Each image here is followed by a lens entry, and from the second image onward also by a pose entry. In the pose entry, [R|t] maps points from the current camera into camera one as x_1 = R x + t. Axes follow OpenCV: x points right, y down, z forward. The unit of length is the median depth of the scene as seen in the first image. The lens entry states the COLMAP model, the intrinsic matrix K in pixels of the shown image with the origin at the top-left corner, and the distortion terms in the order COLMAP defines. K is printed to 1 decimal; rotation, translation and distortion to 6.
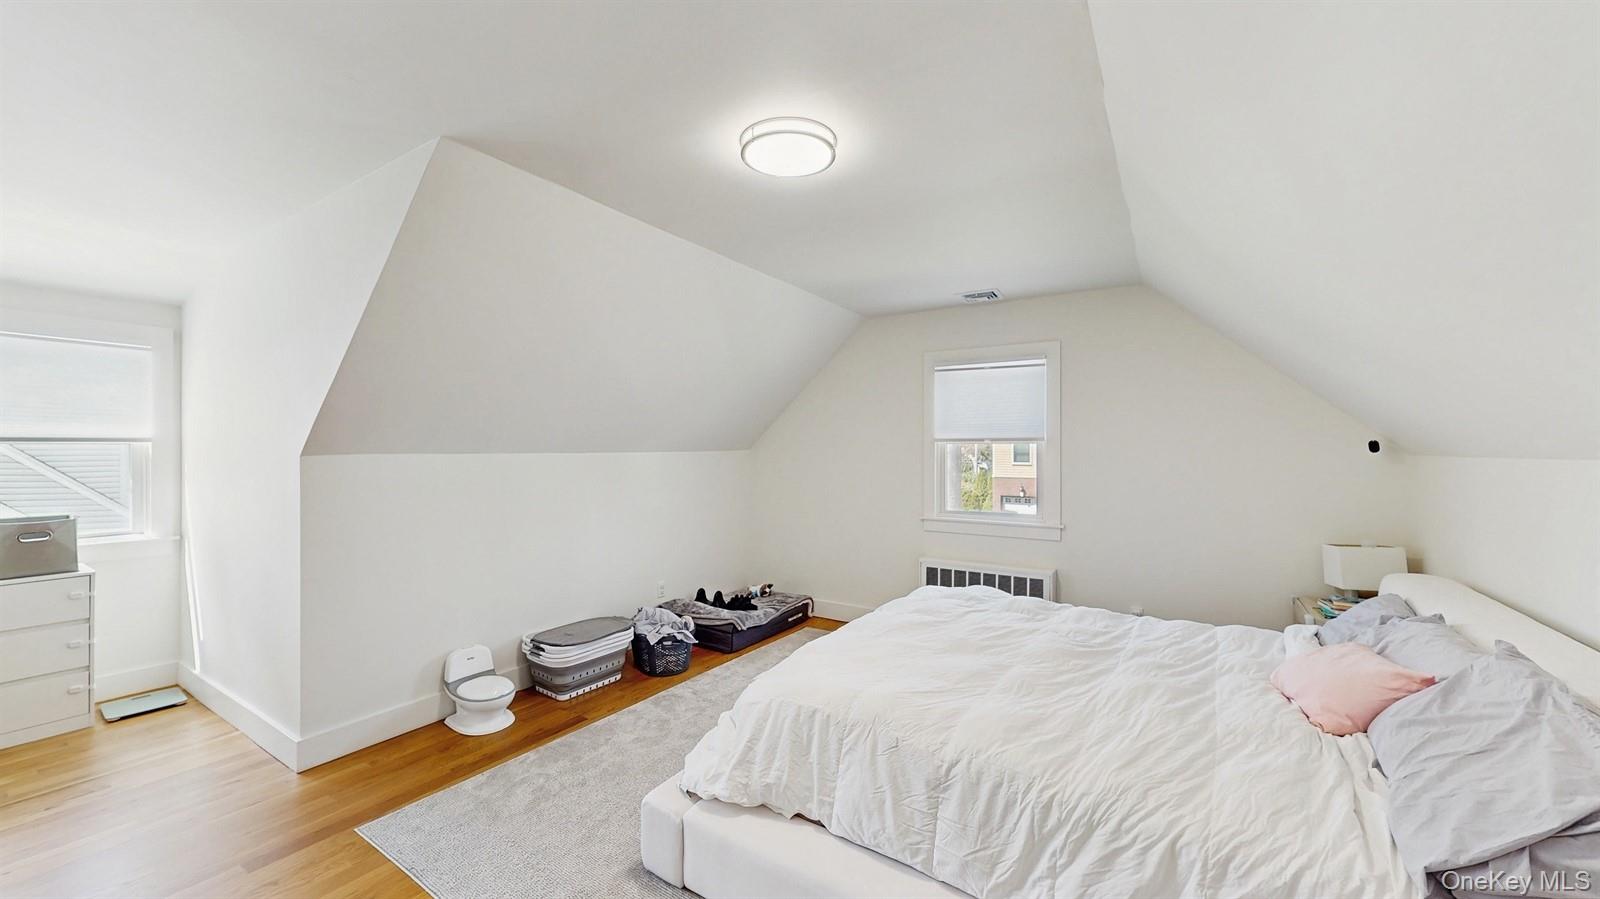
lens RADIAL K [[591.9, 0, 800.0], [0, 591.9, 449.5], [0, 0, 1]] dist [-0.000381, 0.000187]
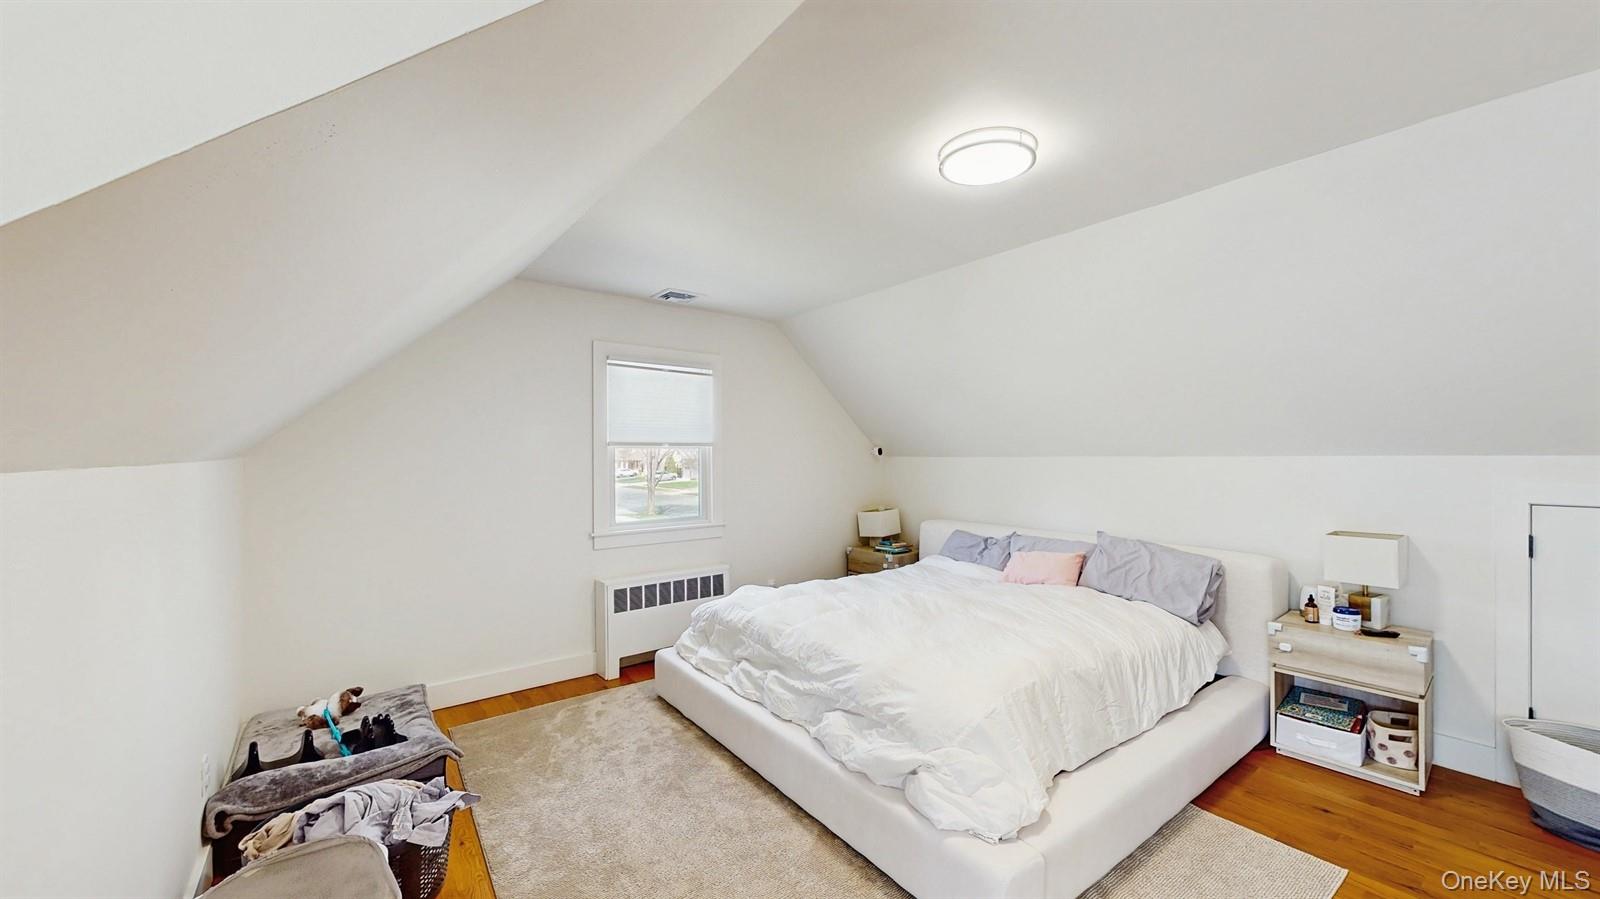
lens RADIAL K [[591.9, 0, 800.0], [0, 591.9, 449.5], [0, 0, 1]] dist [-0.000381, 0.000187]
pose [[0.361236, 0.007953, 0.932440, -0.508671], [0.012586, 0.999831, -0.013404, 0.008973], [-0.932389, 0.016578, 0.361075, 0.449480]]
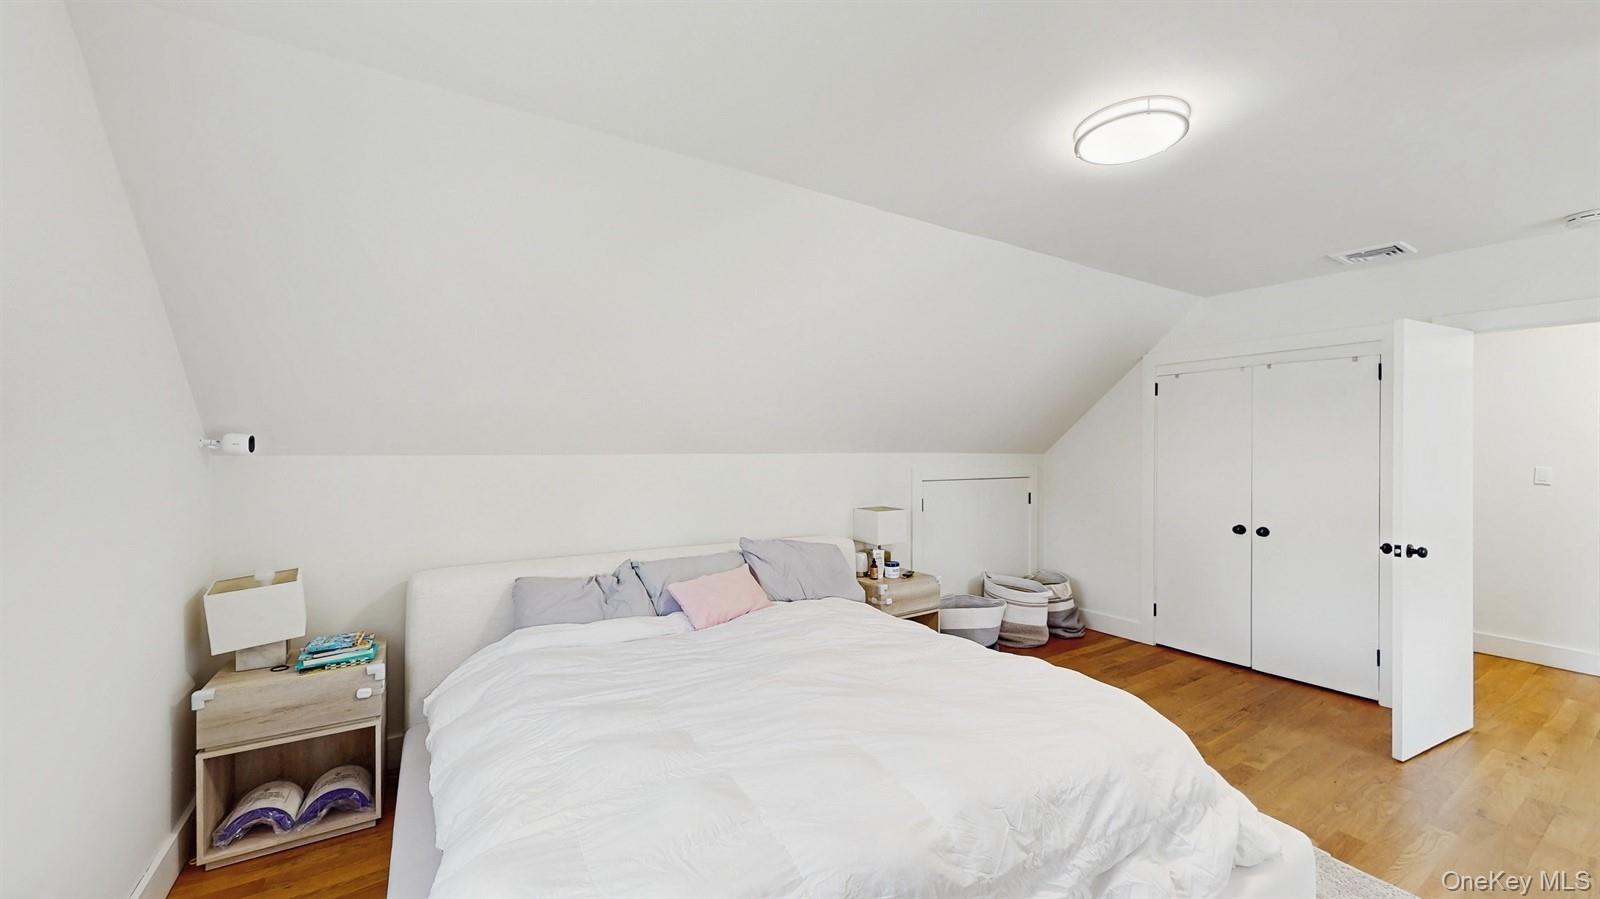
lens RADIAL K [[619.9, 0, 800.0], [0, 619.9, 449.5], [0, 0, 1]] dist [-0.011909, 0.000012]
pose [[-0.890053, 0.004317, 0.455836, 0.027447], [0.011548, 0.999848, 0.013078, 0.002484], [-0.455710, 0.016904, -0.889968, 1.015991]]
